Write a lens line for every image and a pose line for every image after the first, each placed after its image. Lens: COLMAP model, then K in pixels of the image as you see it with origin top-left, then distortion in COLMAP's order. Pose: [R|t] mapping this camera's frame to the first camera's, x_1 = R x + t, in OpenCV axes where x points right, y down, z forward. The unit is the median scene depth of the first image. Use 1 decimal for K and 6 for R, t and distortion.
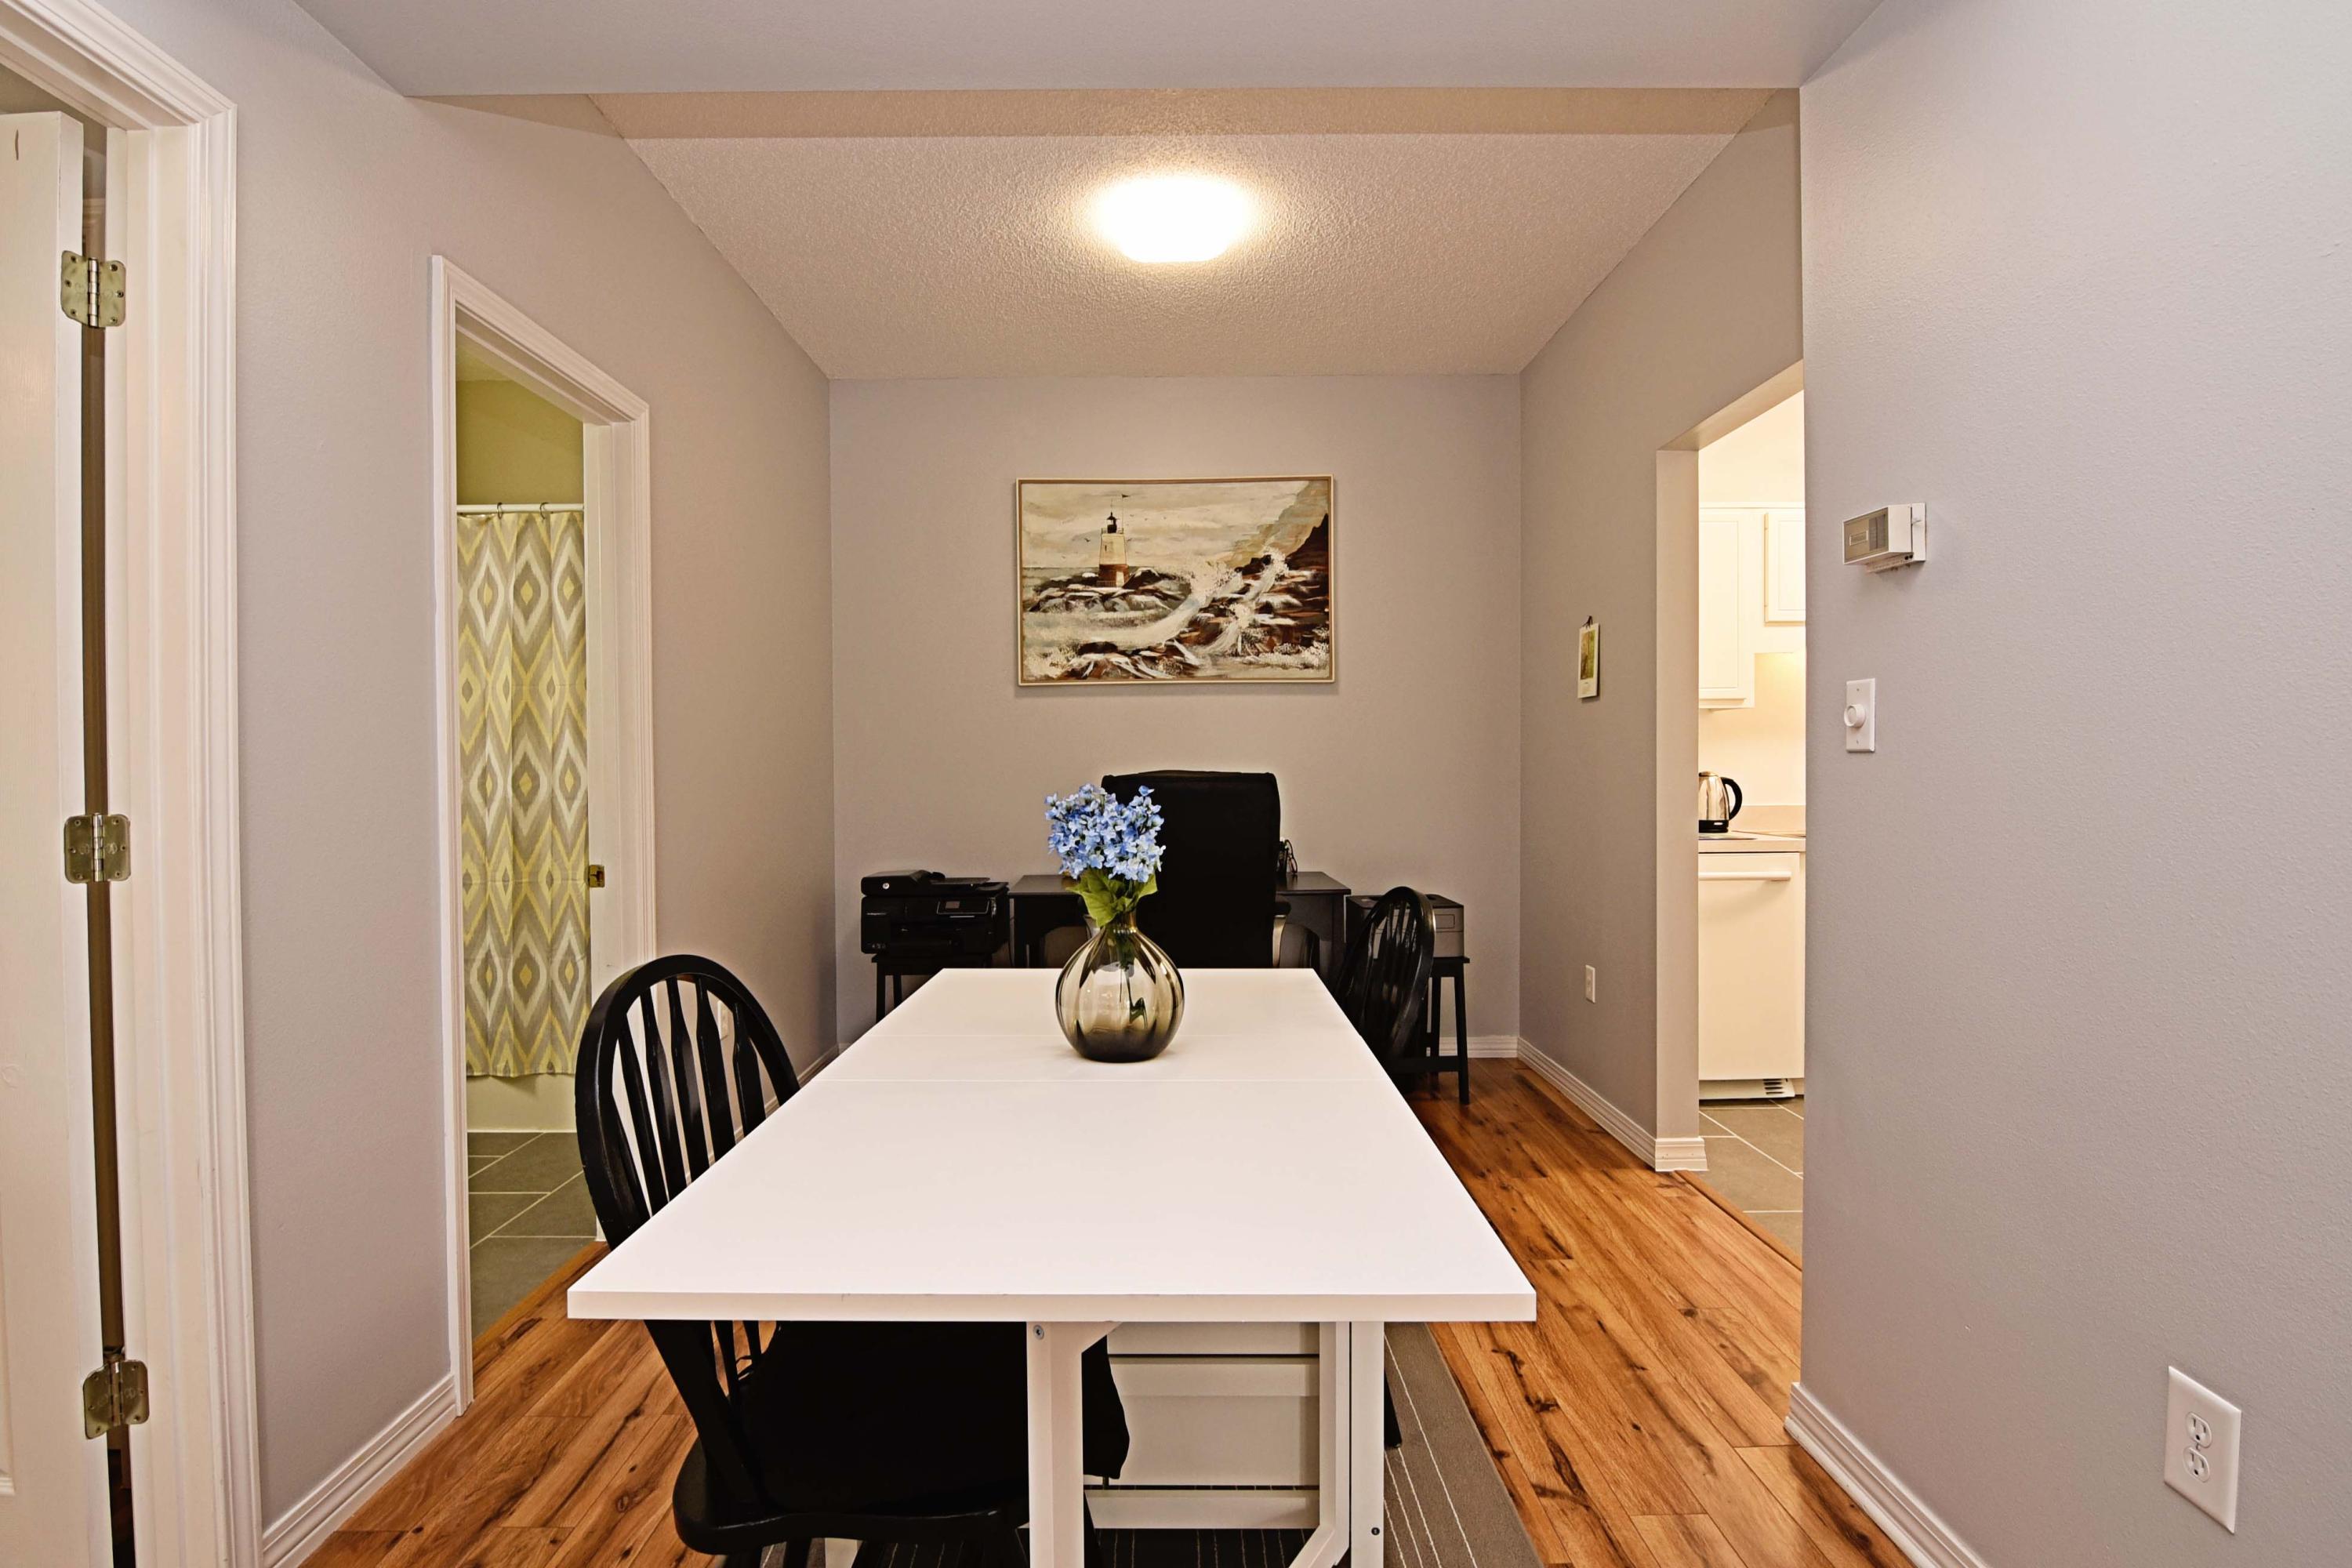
lens RADIAL K [[1135.4, 0, 1165.1], [0, 1135.4, 786.3], [0, 0, 1]] dist [-0.000217, -0.017665]
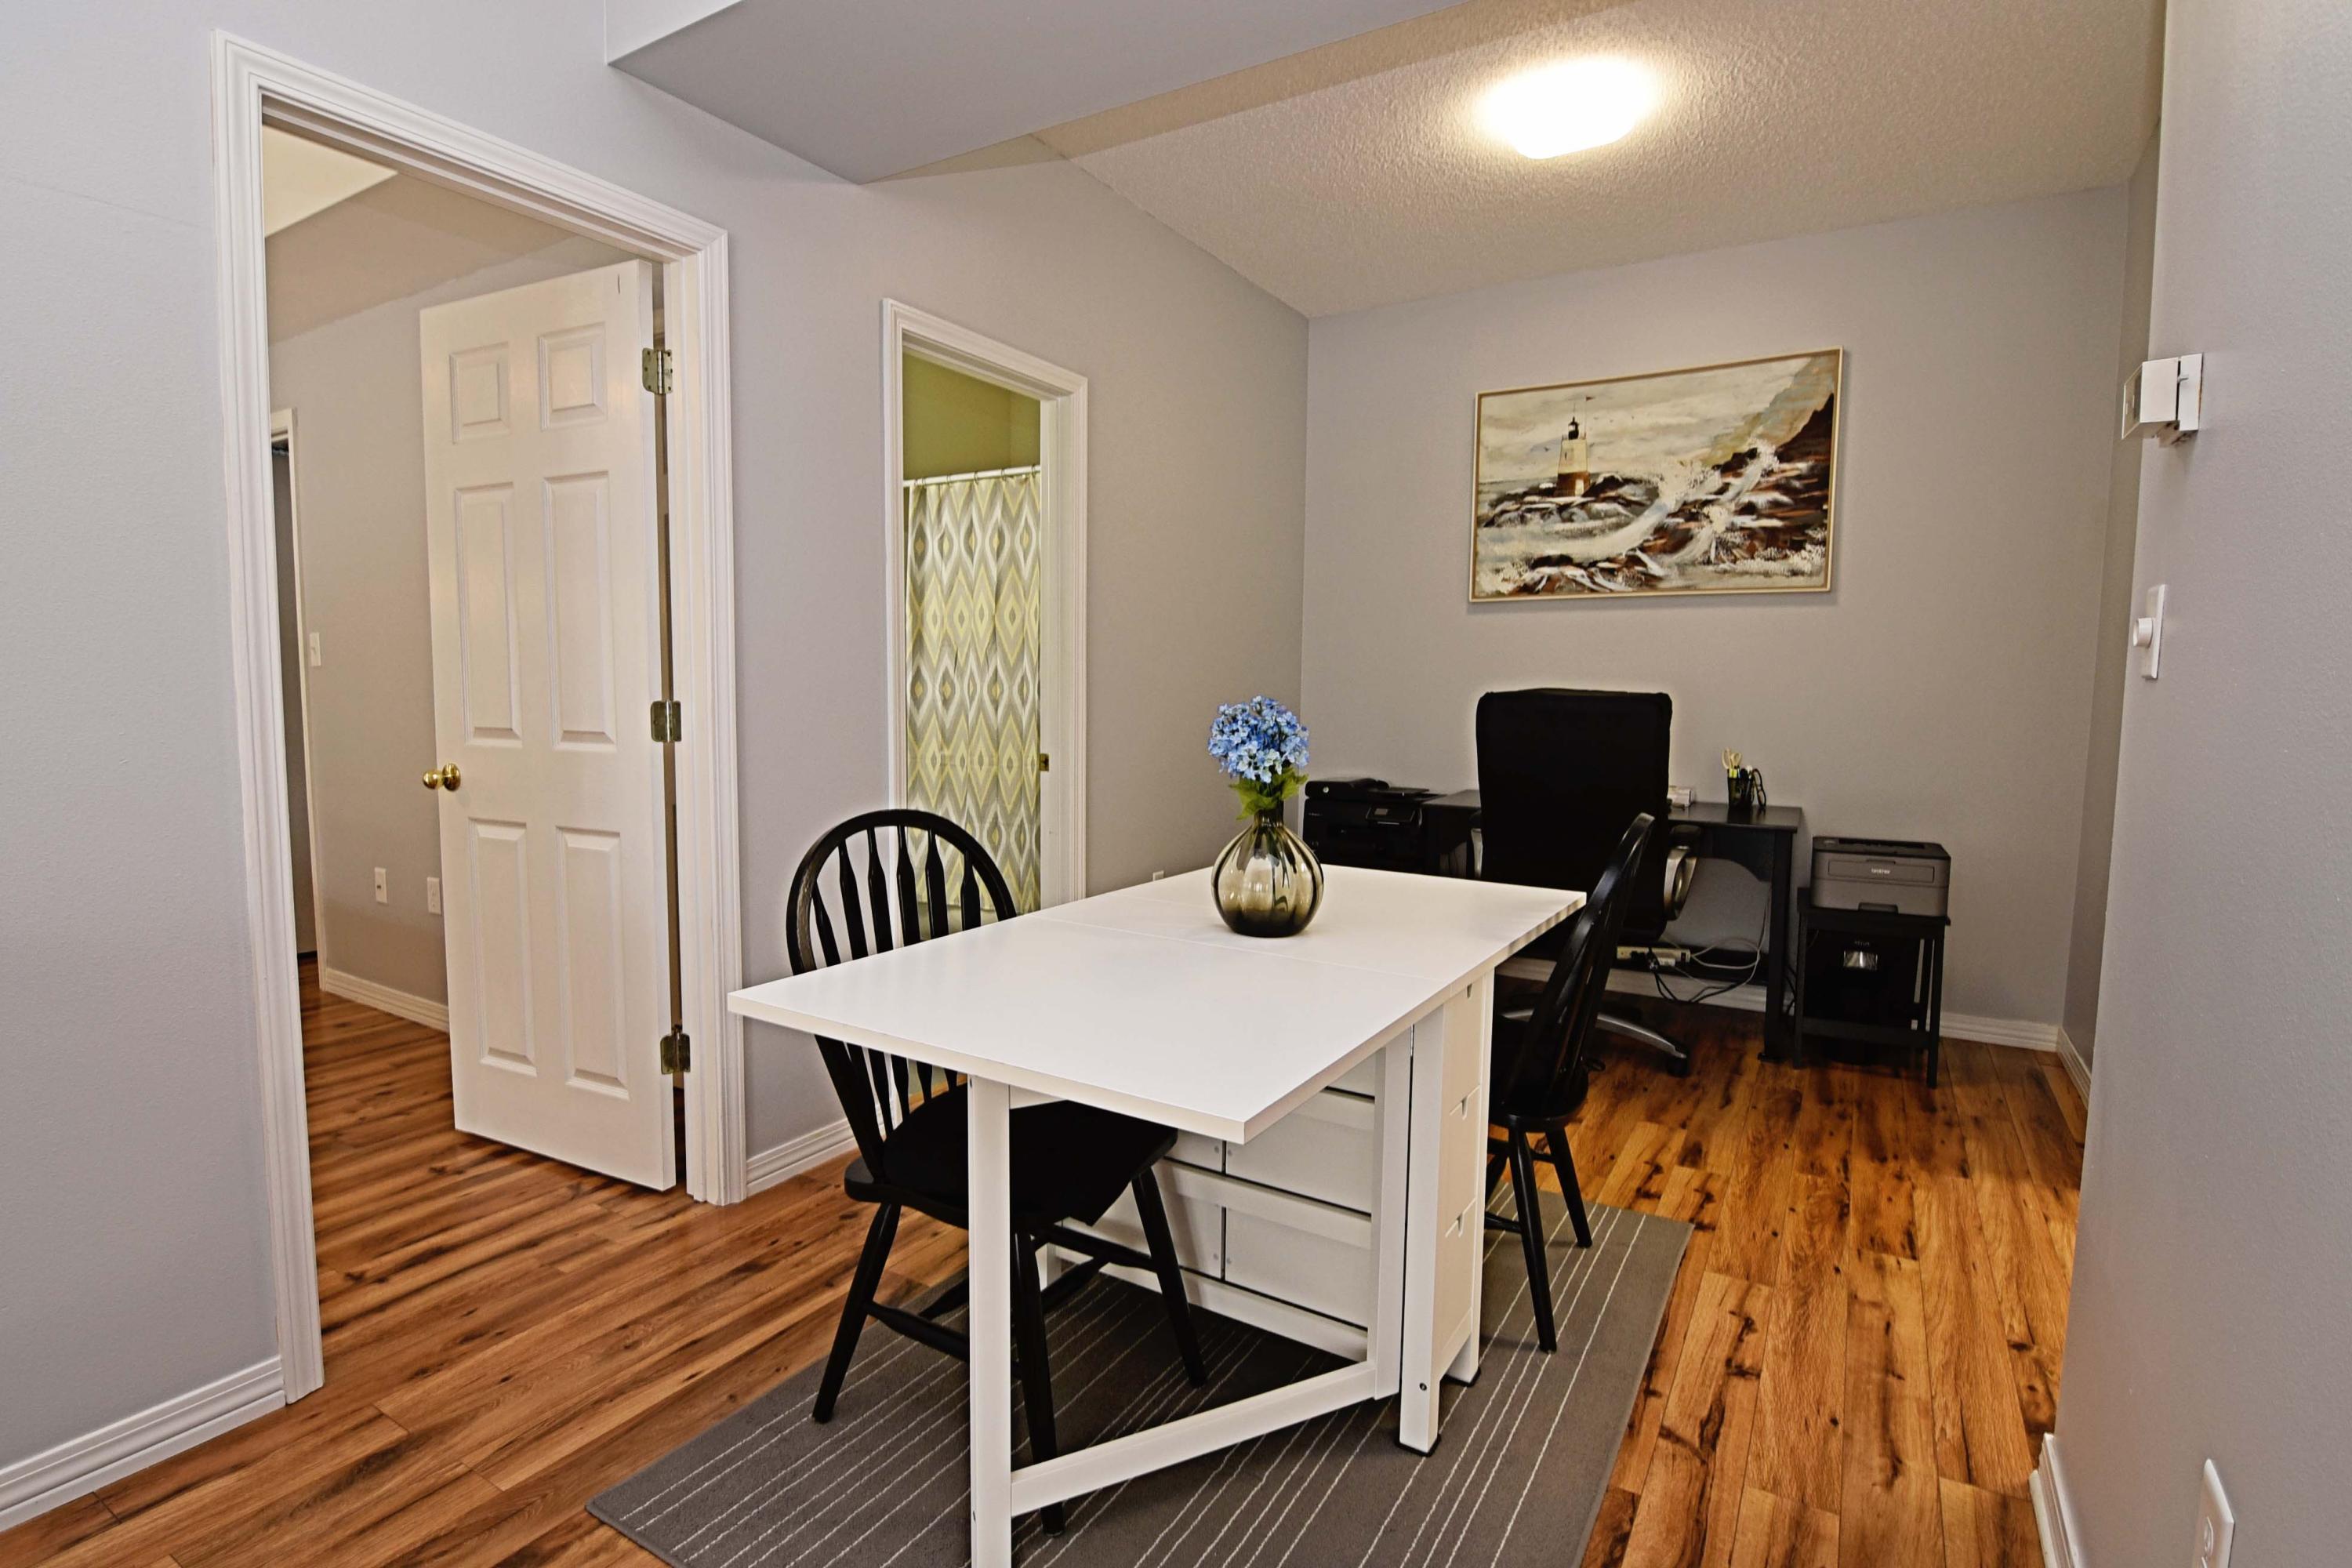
lens RADIAL K [[1135.4, 0, 1165.1], [0, 1135.4, 786.3], [0, 0, 1]] dist [-0.000217, -0.017665]
pose [[0.849226, 0.064027, -0.524134, 0.181252], [-0.024540, 0.996334, 0.081950, -0.001234], [0.527460, -0.056732, 0.847684, -0.009953]]
